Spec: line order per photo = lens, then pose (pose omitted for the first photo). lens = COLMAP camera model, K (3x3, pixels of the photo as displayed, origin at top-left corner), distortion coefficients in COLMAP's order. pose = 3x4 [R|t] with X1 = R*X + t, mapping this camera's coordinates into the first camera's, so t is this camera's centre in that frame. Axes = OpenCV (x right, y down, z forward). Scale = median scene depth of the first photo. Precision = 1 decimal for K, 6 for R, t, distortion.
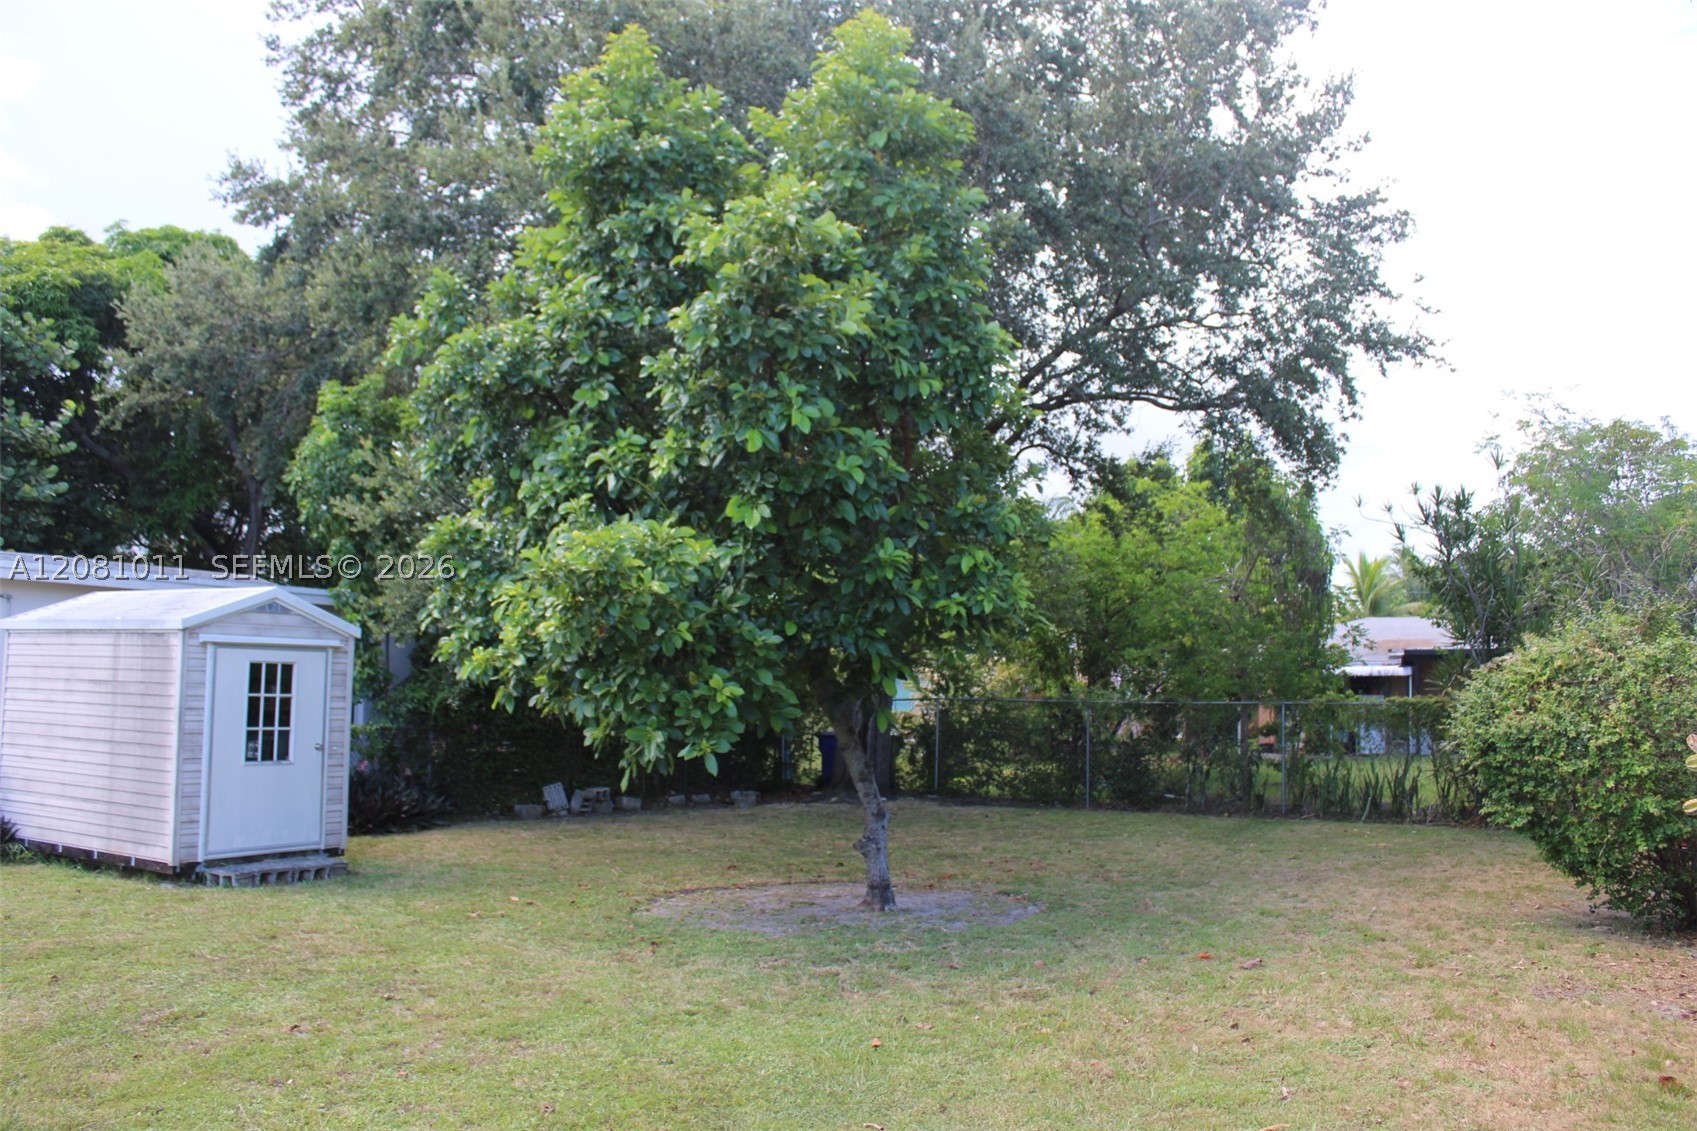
lens RADIAL K [[1431.0, 0, 814.2], [0, 1431.0, 539.6], [0, 0, 1]] dist [-0.174671, 0.169842]
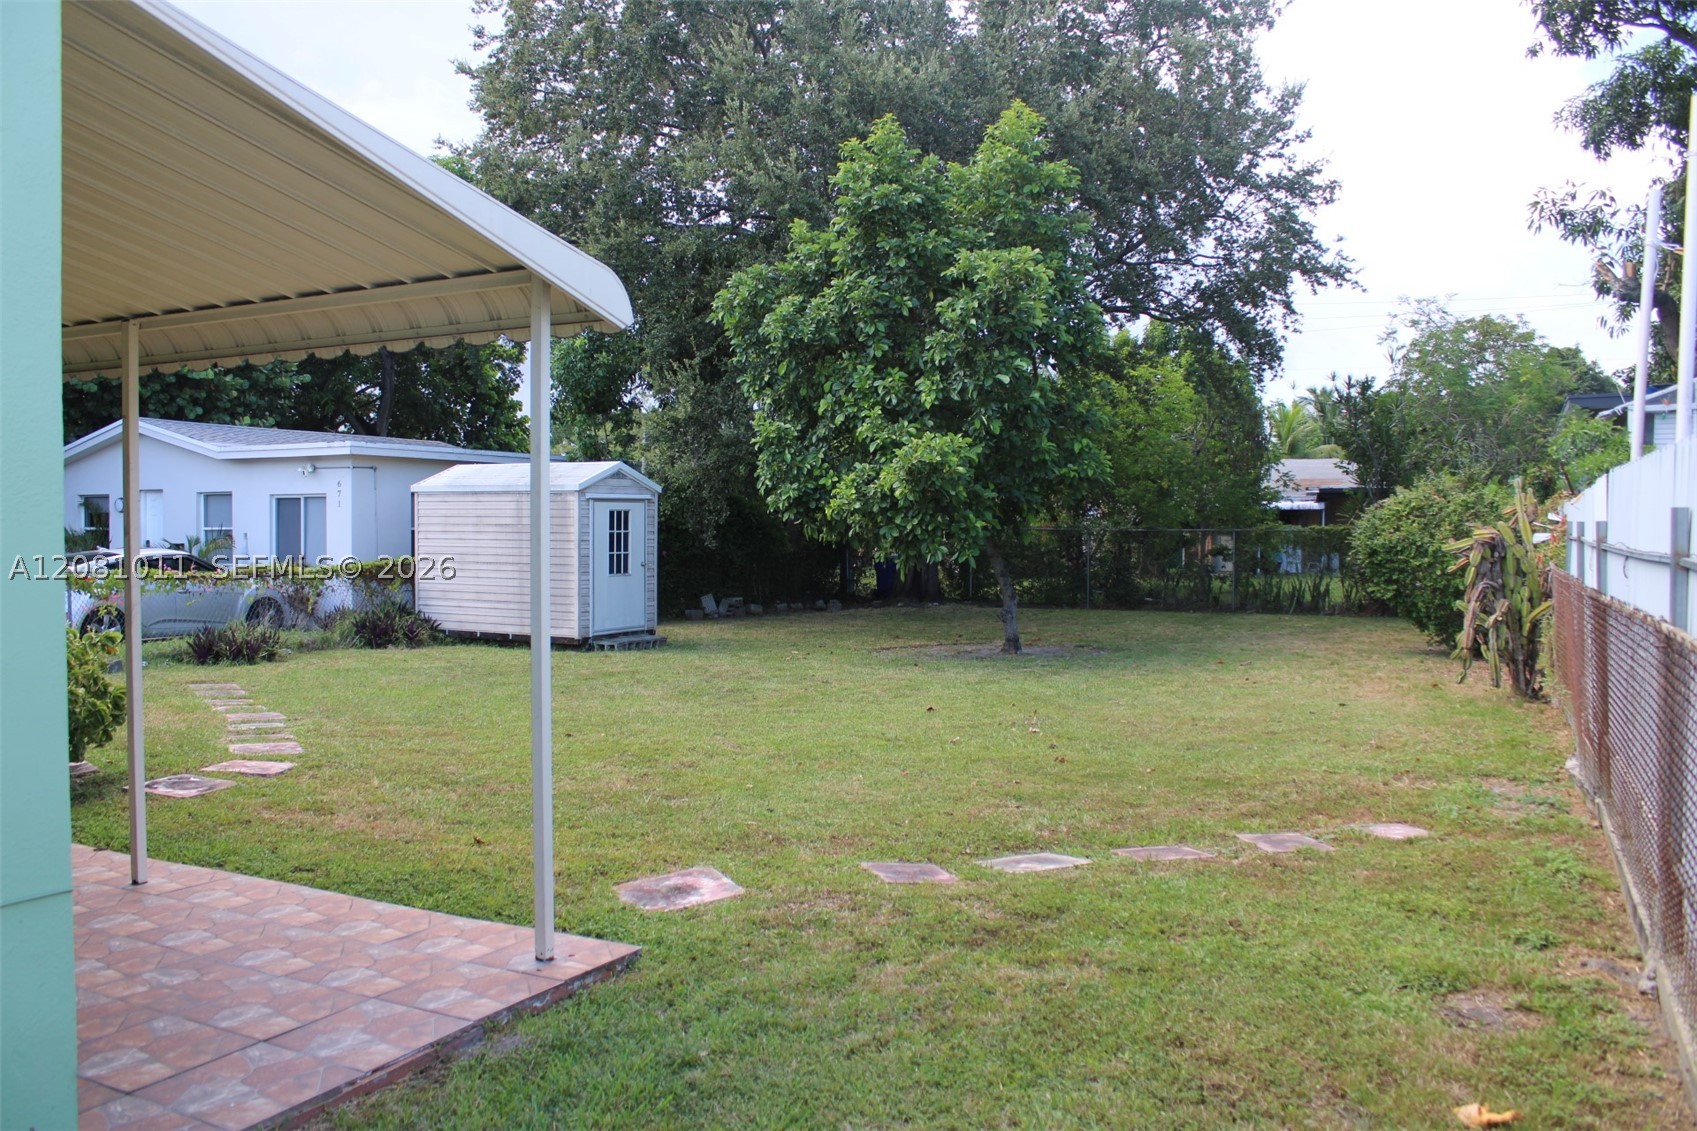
lens RADIAL K [[1381.4, 0, 826.8], [0, 1381.4, 552.4], [0, 0, 1]] dist [-0.160336, 0.144417]
pose [[0.998452, -0.013940, 0.053854, -0.167768], [0.007105, 0.992122, 0.125077, -0.038867], [-0.055173, -0.124500, 0.990684, -0.373168]]
